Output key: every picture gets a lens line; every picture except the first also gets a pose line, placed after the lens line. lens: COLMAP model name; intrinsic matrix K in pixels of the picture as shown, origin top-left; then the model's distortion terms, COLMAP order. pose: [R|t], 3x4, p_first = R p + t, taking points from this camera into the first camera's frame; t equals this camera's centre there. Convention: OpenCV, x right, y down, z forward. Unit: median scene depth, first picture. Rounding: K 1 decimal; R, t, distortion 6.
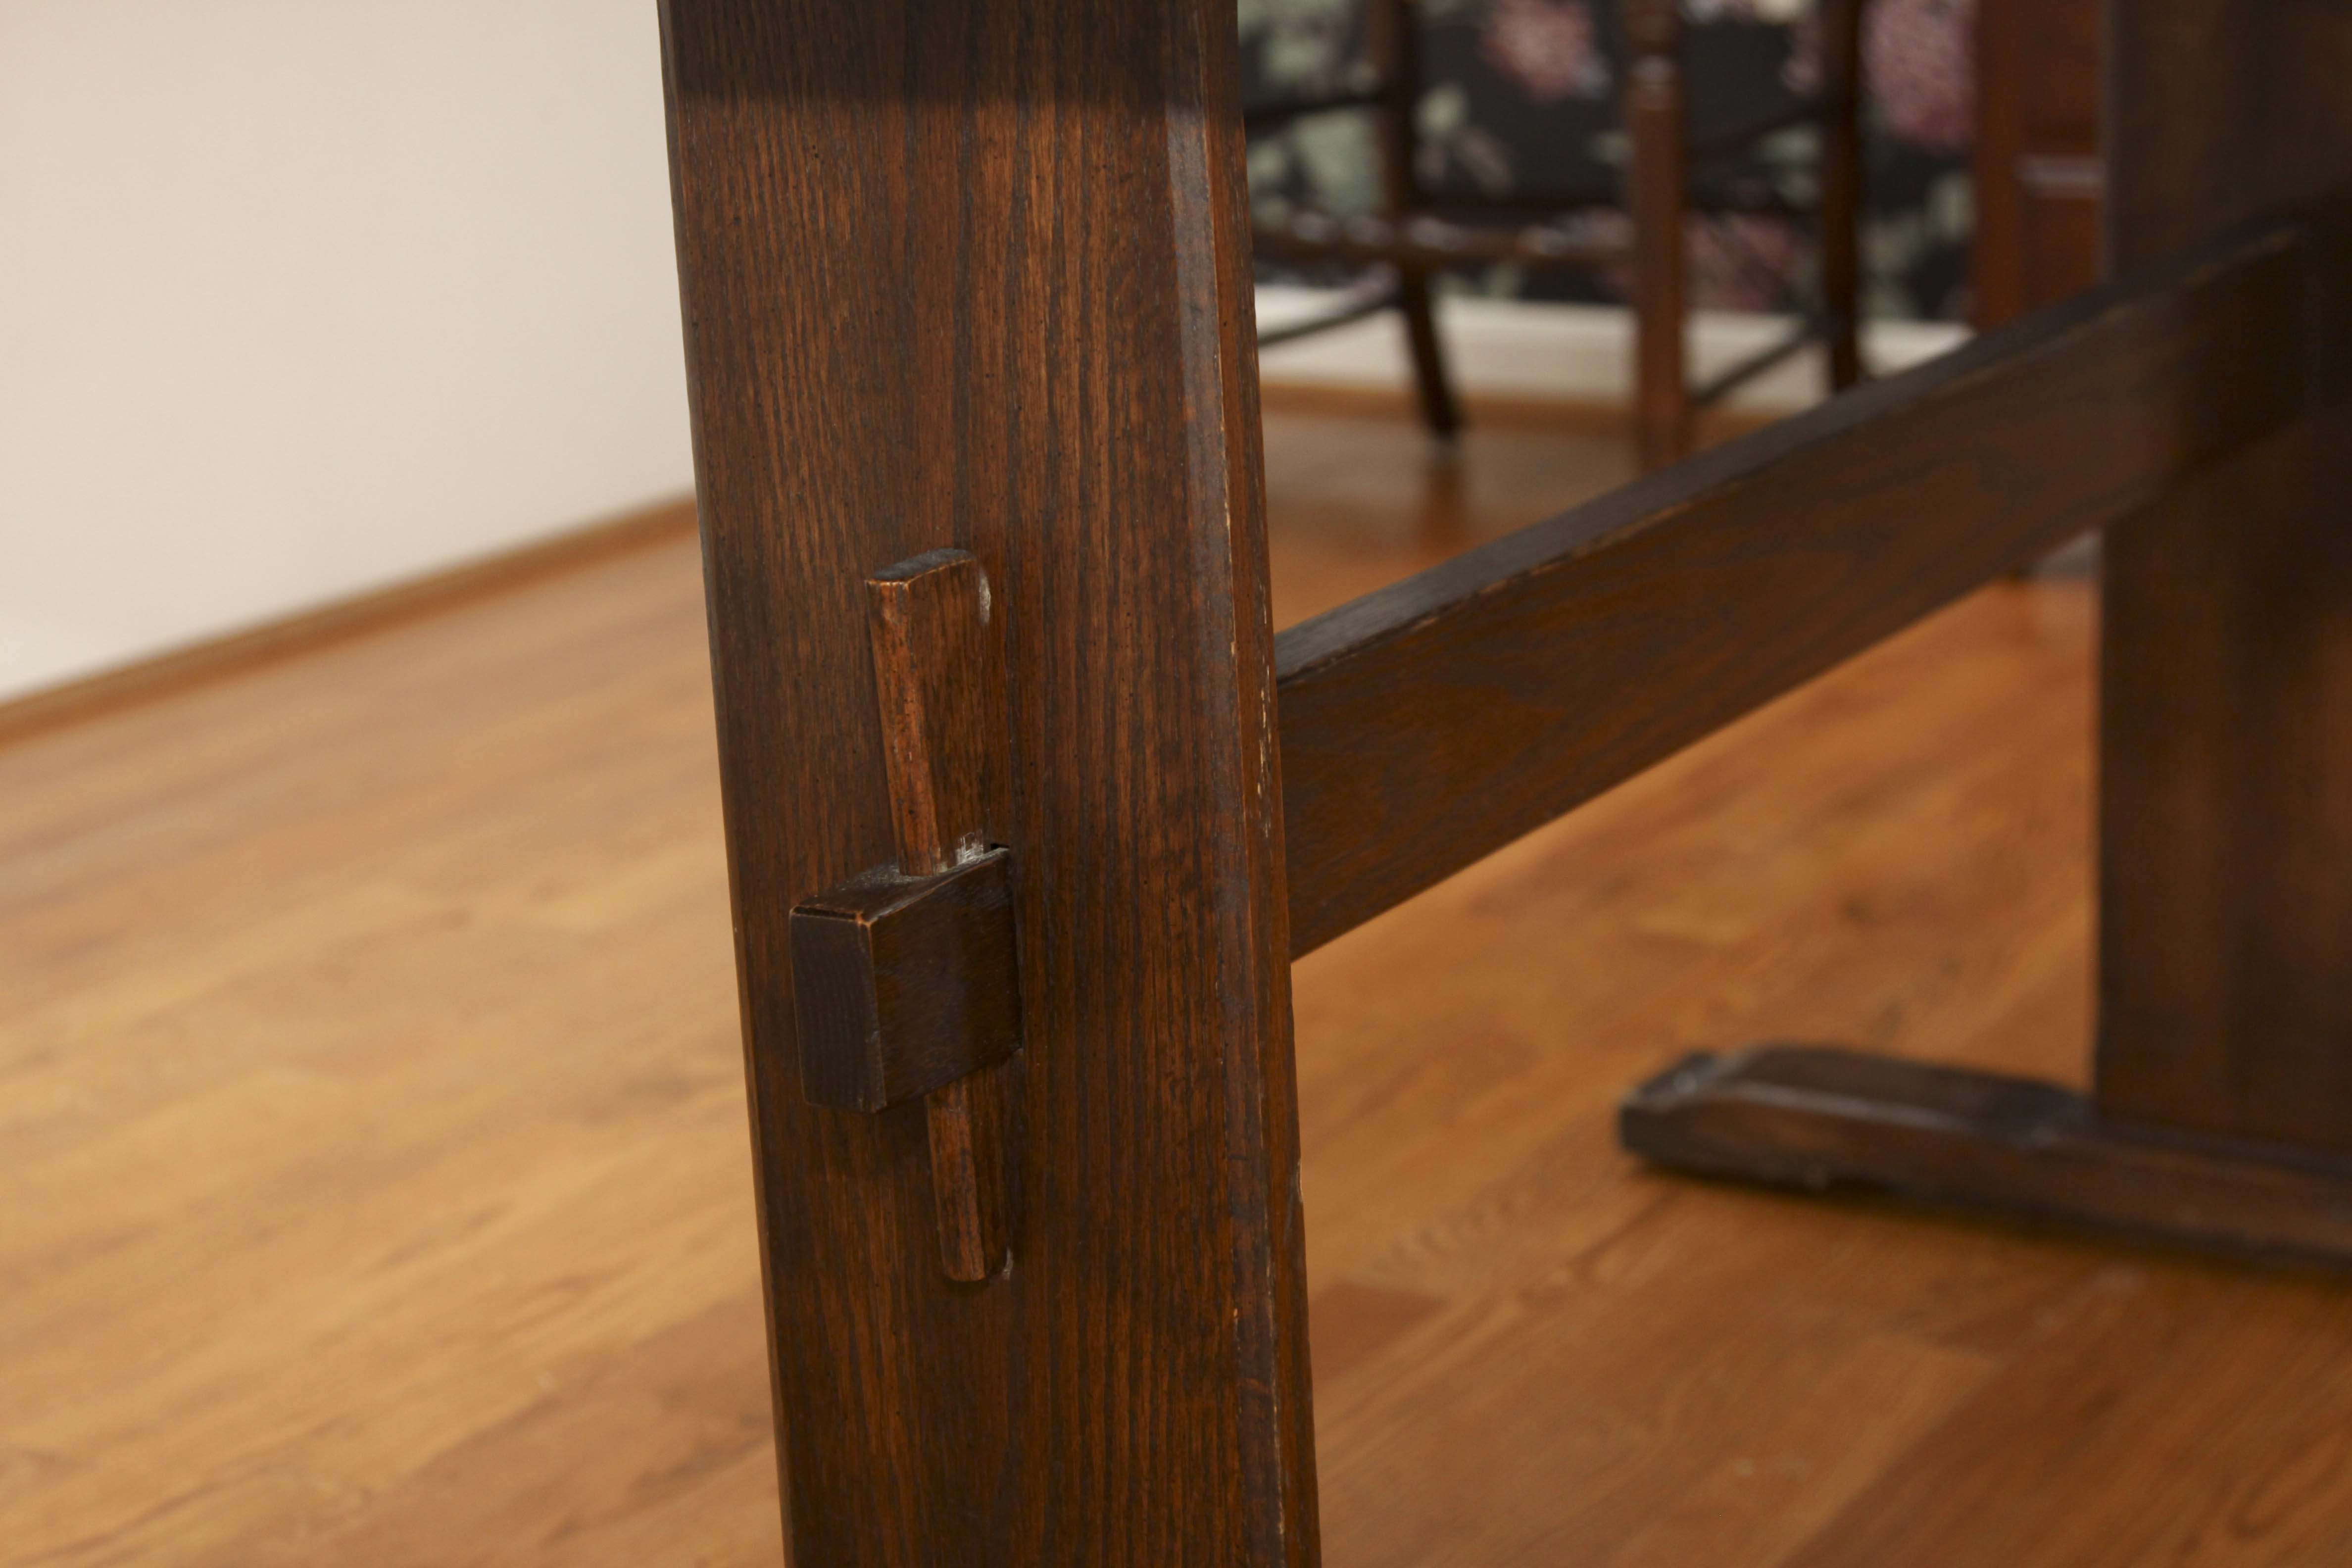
lens RADIAL K [[4649.3, 0, 1176.0], [0, 4649.3, 784.0], [0, 0, 1]] dist [0.059694, 0.031239]
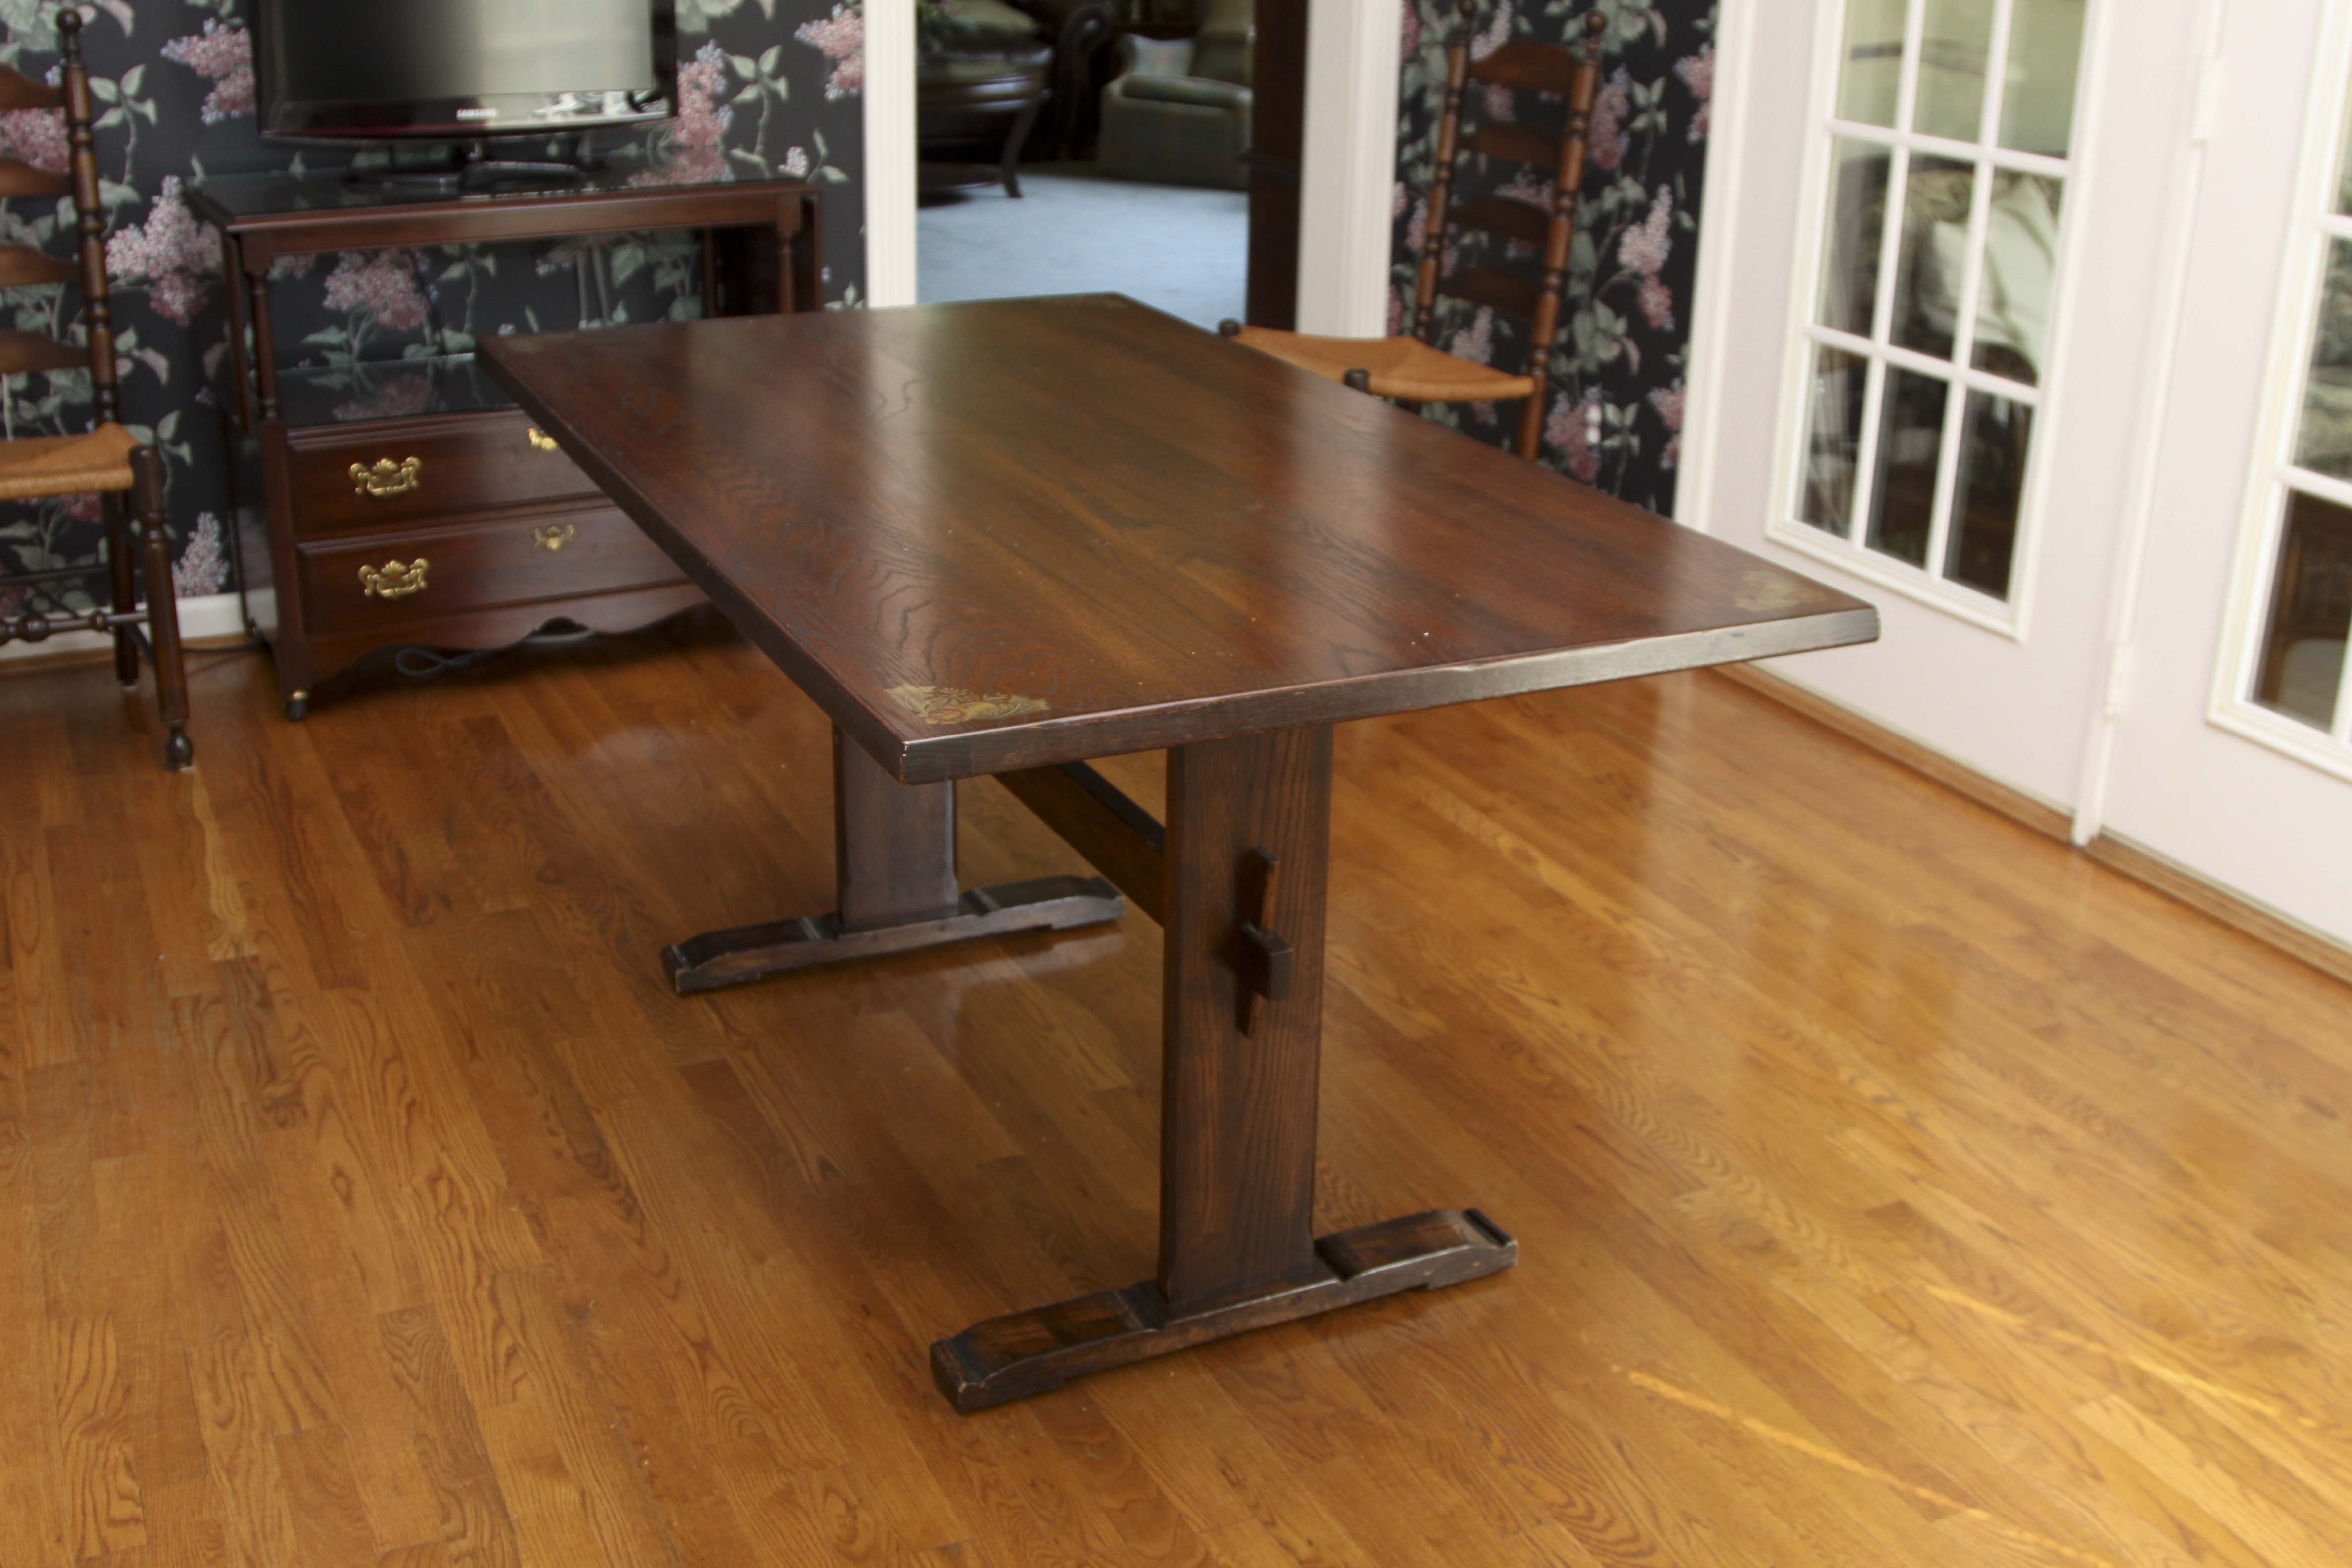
lens RADIAL K [[2519.7, 0, 1183.9], [0, 2519.7, 790.2], [0, 0, 1]] dist [-0.131197, 0.078343]
pose [[0.538779, -0.255053, 0.802910, -1.020656], [0.176568, 0.966089, 0.188406, -0.294062], [-0.823736, 0.040259, 0.565542, -0.055945]]
